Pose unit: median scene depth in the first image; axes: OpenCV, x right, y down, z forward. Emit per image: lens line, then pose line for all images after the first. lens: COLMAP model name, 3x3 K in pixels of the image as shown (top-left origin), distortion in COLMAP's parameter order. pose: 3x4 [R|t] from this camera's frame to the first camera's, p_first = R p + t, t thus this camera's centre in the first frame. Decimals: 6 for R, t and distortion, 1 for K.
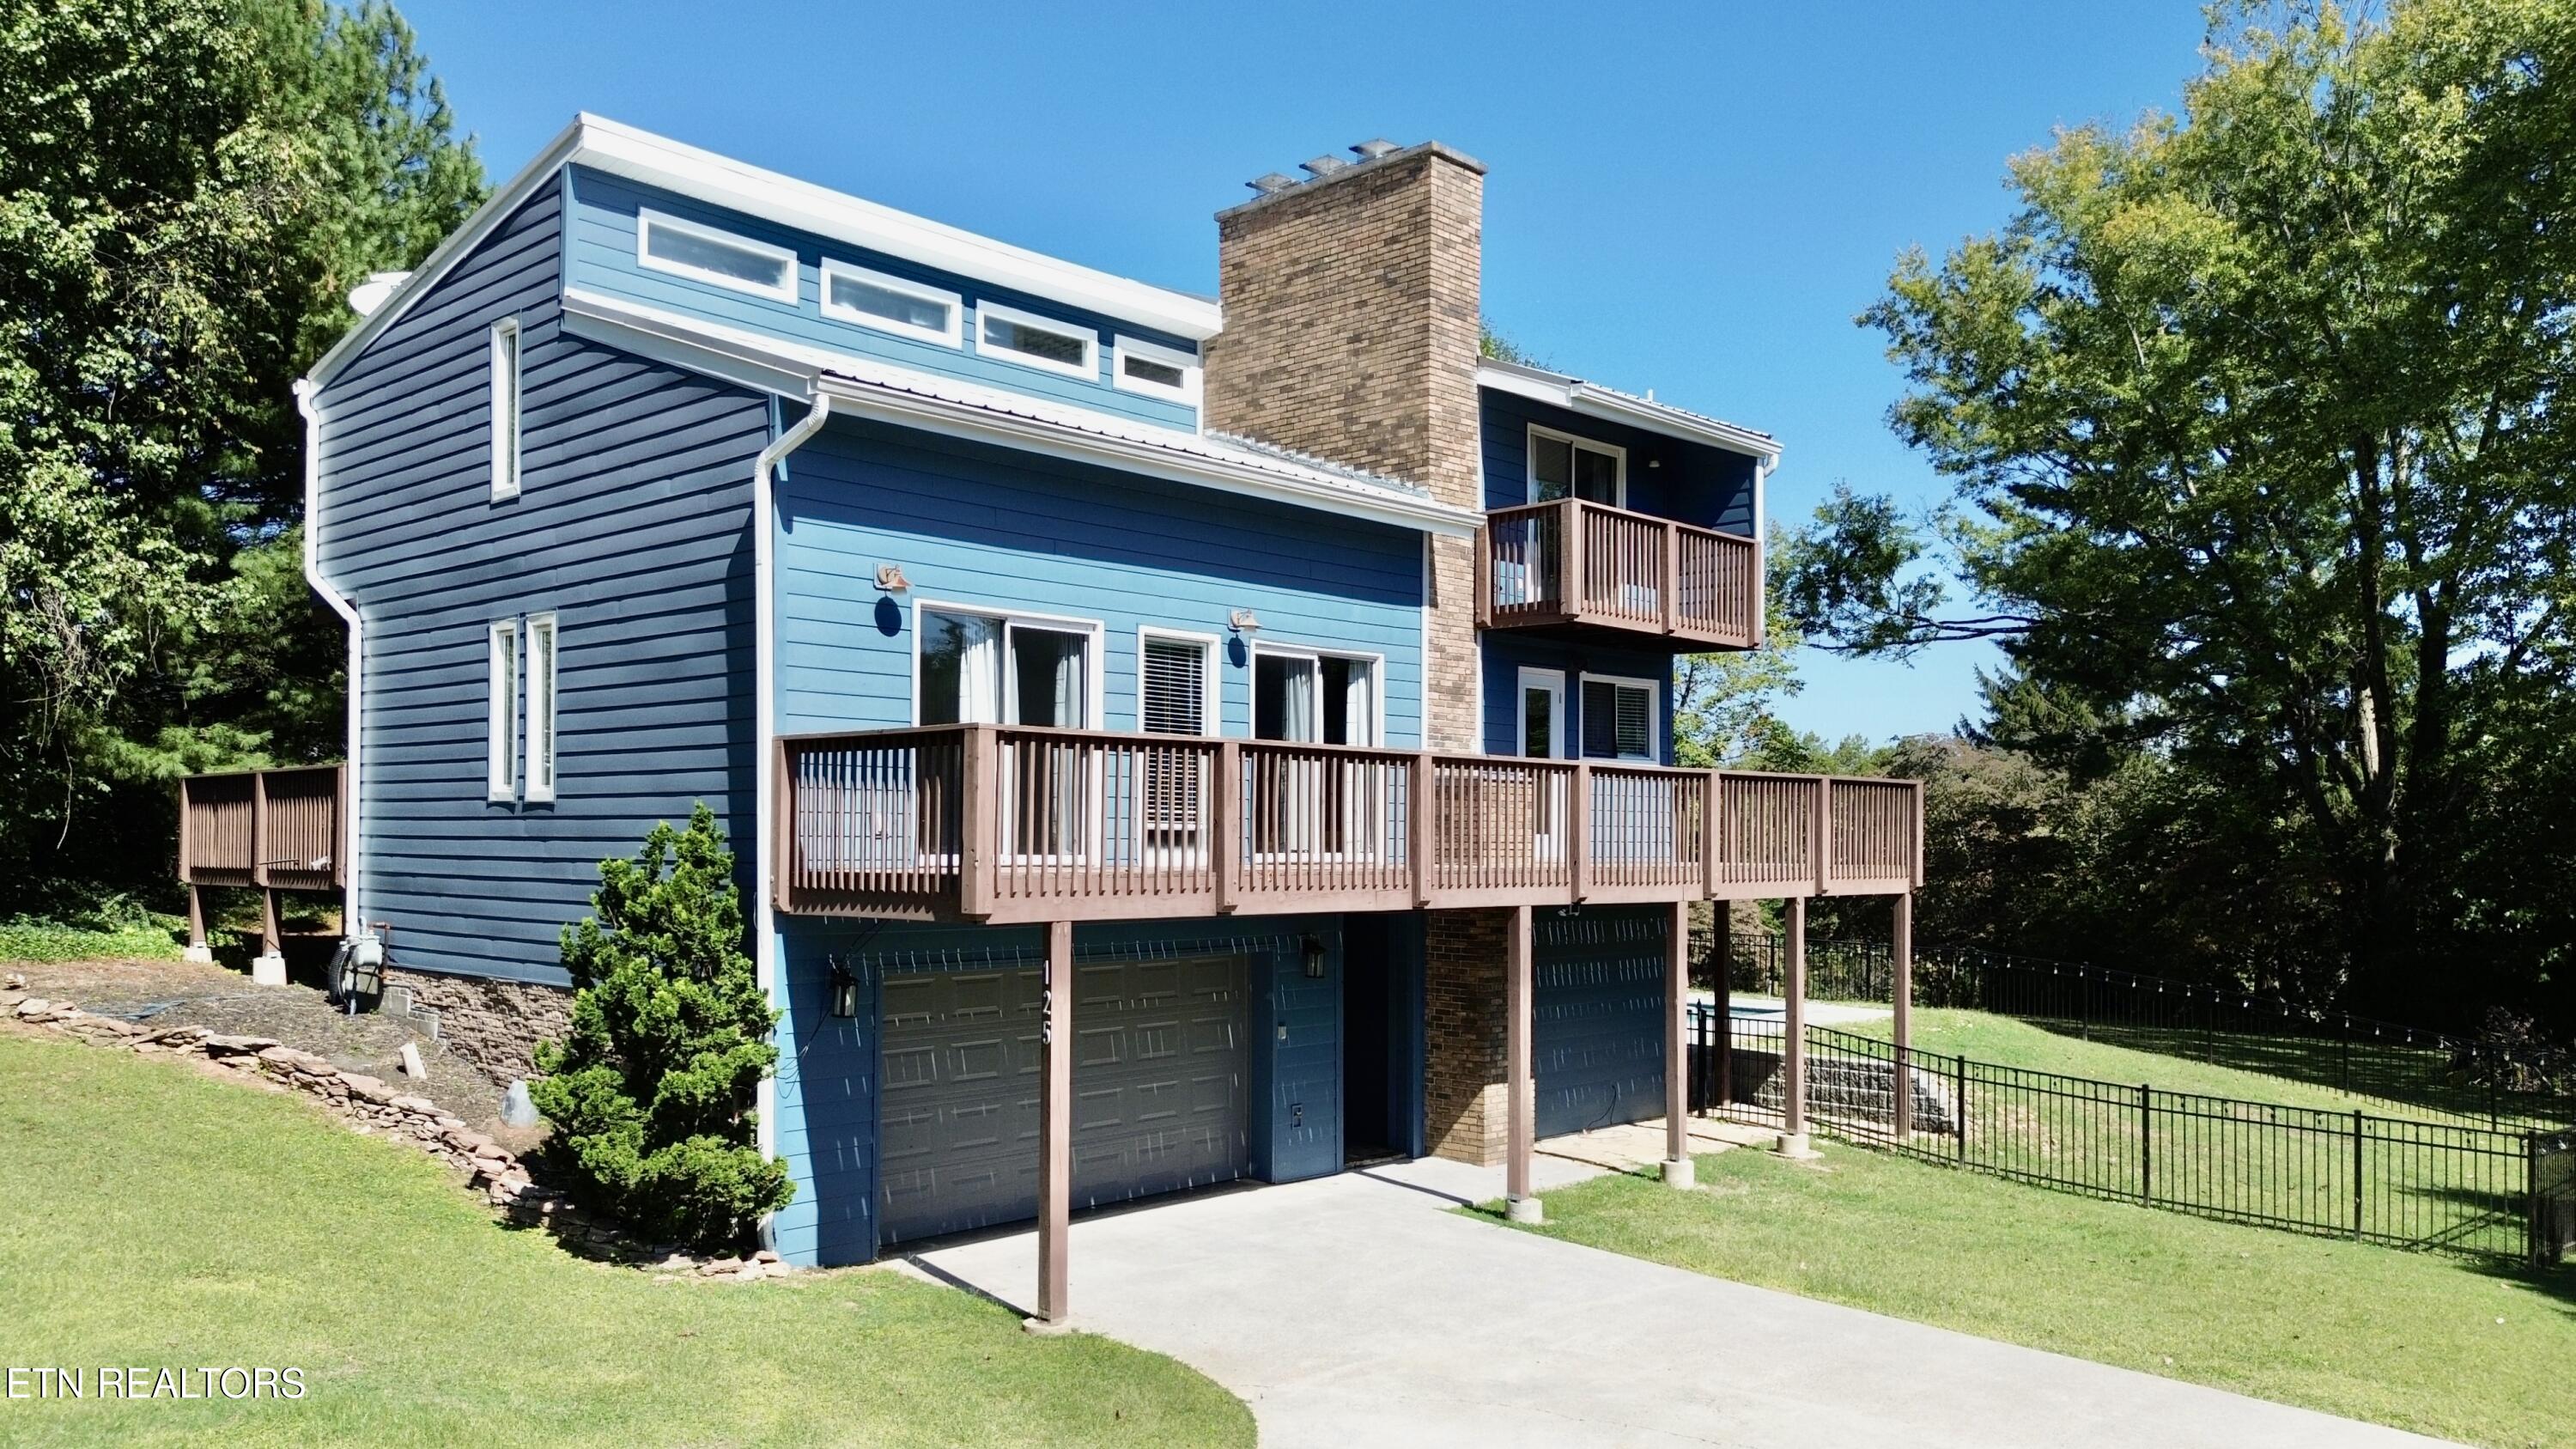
lens RADIAL K [[1848.5, 0, 1295.0], [0, 1848.5, 831.9], [0, 0, 1]] dist [0.047619, -0.035246]
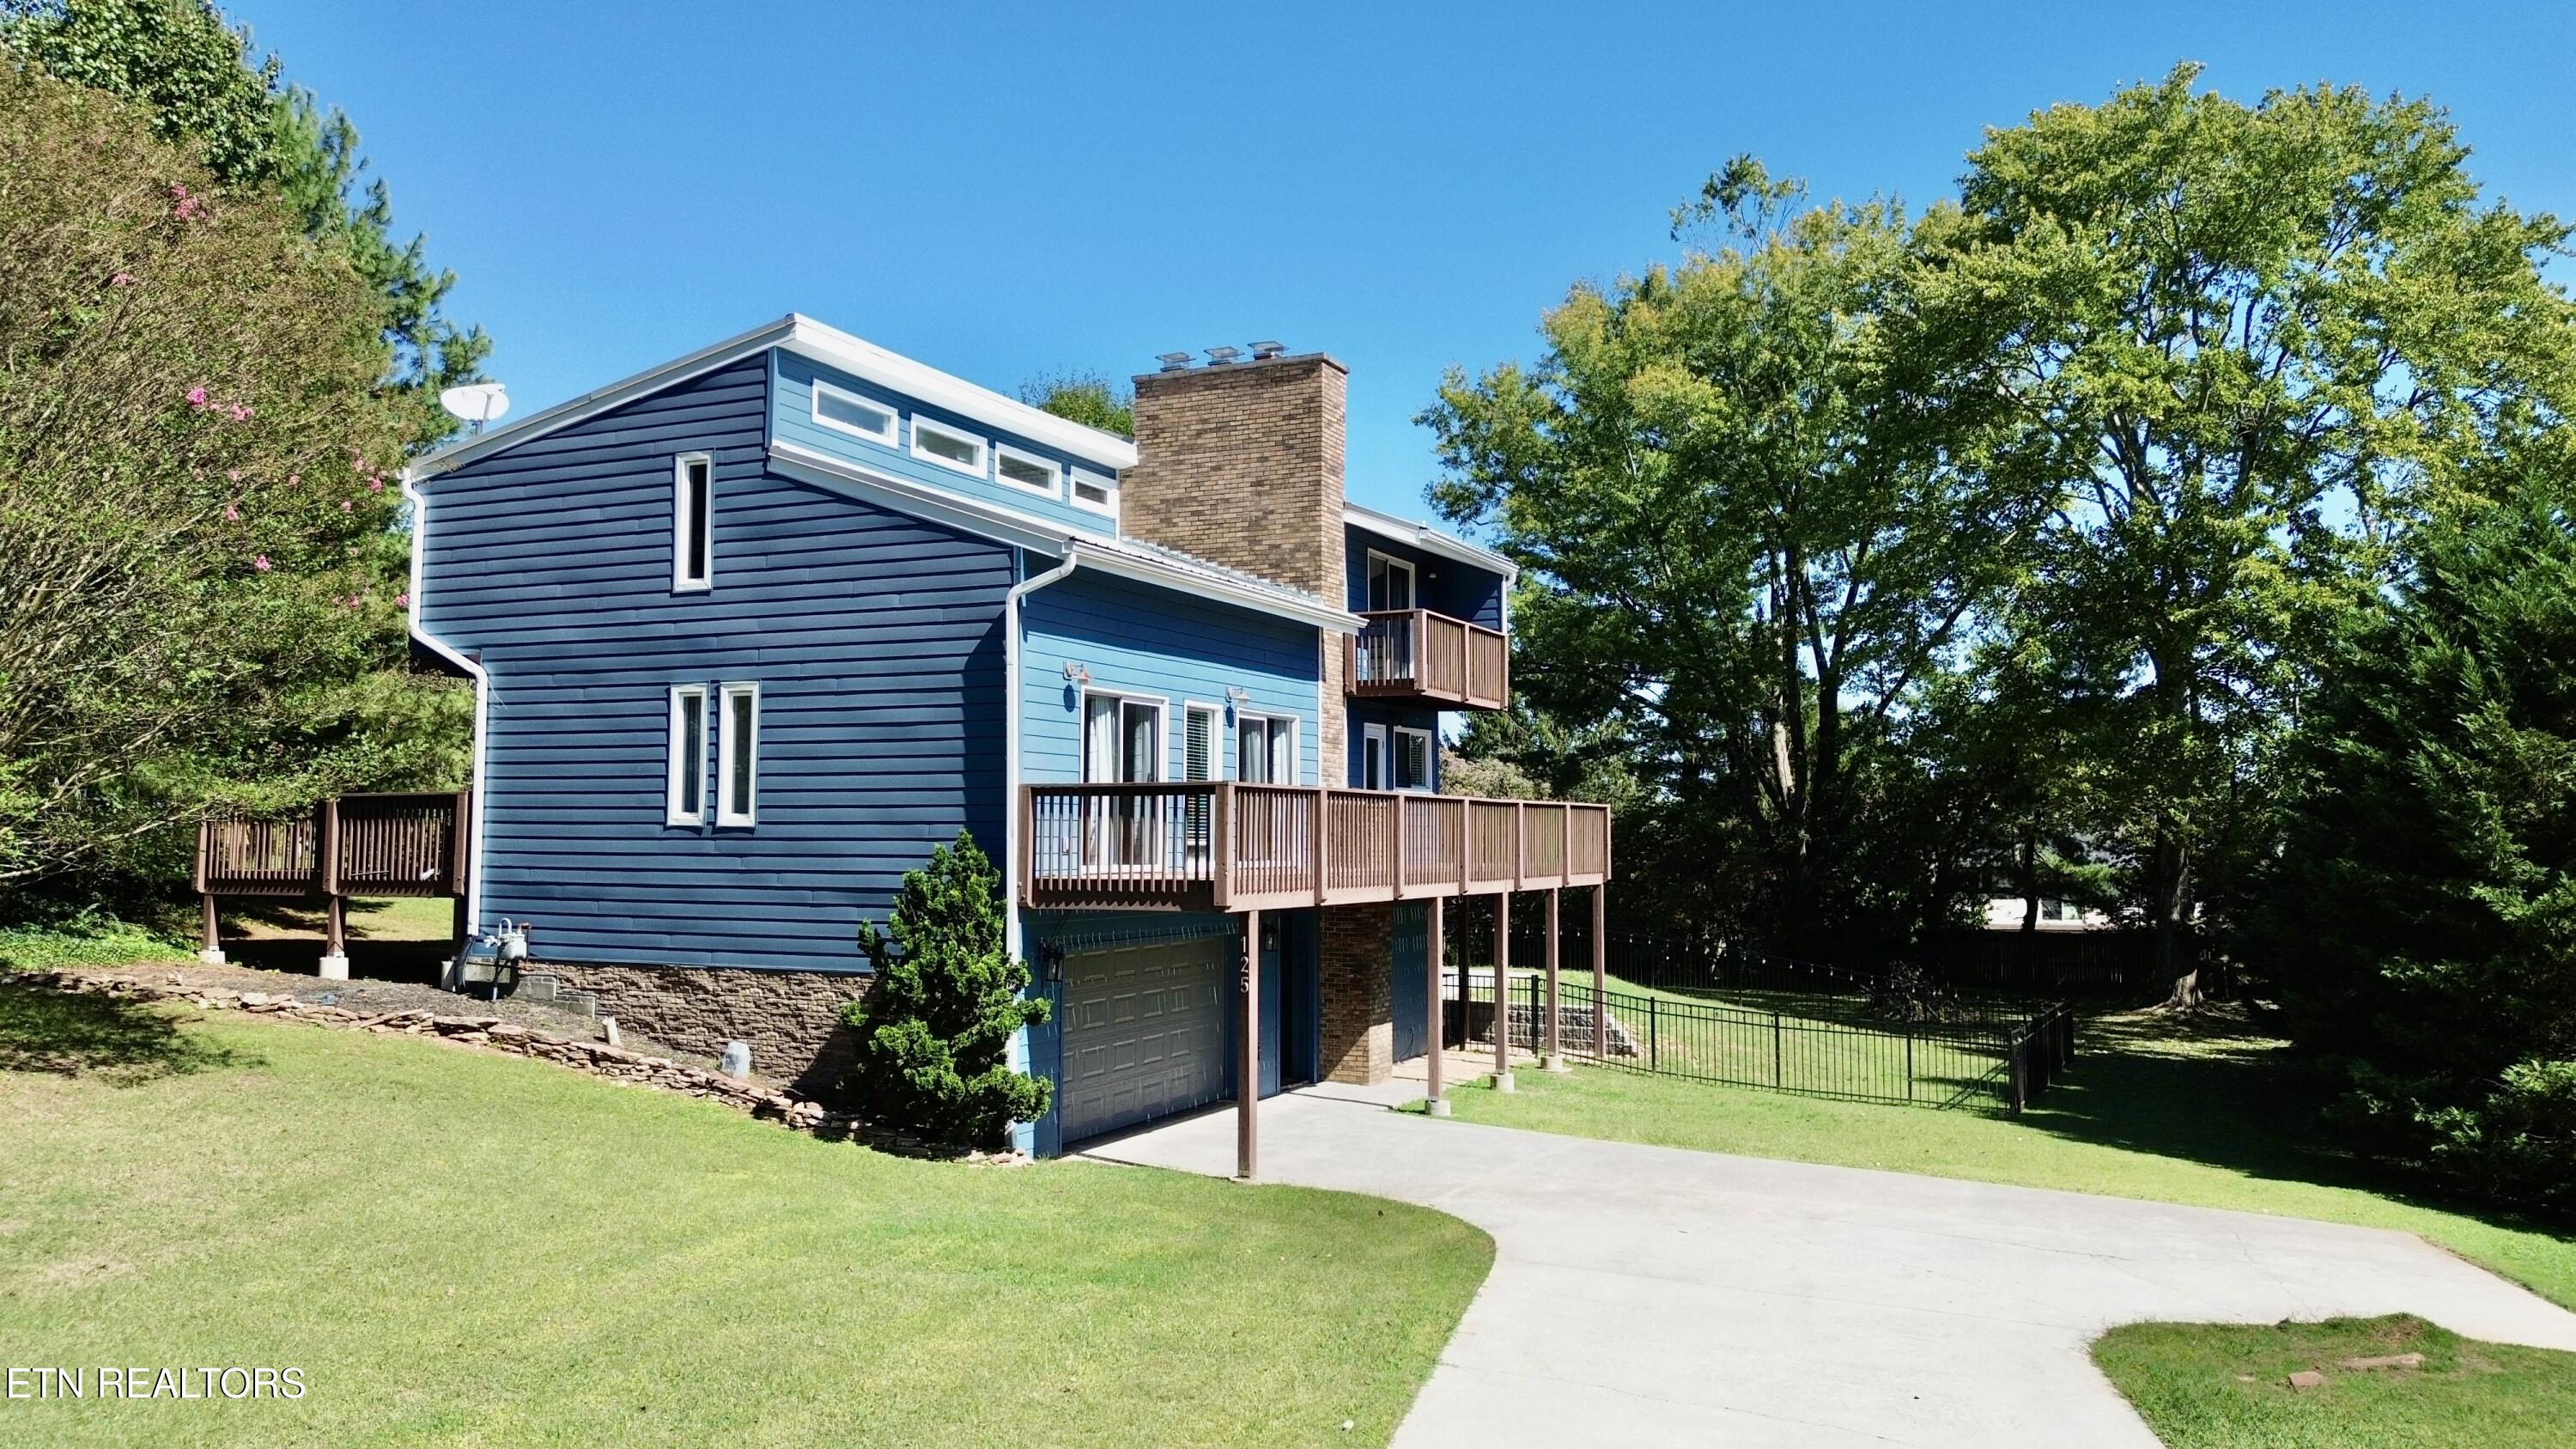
lens RADIAL K [[1806.3, 0, 1288.0], [0, 1806.3, 724.5], [0, 0, 1]] dist [0.035989, -0.008703]
pose [[0.952871, 0.016139, 0.302946, -0.370986], [0.000747, 0.998456, -0.055542, -0.014616], [-0.303374, 0.053151, 0.951388, -0.286205]]
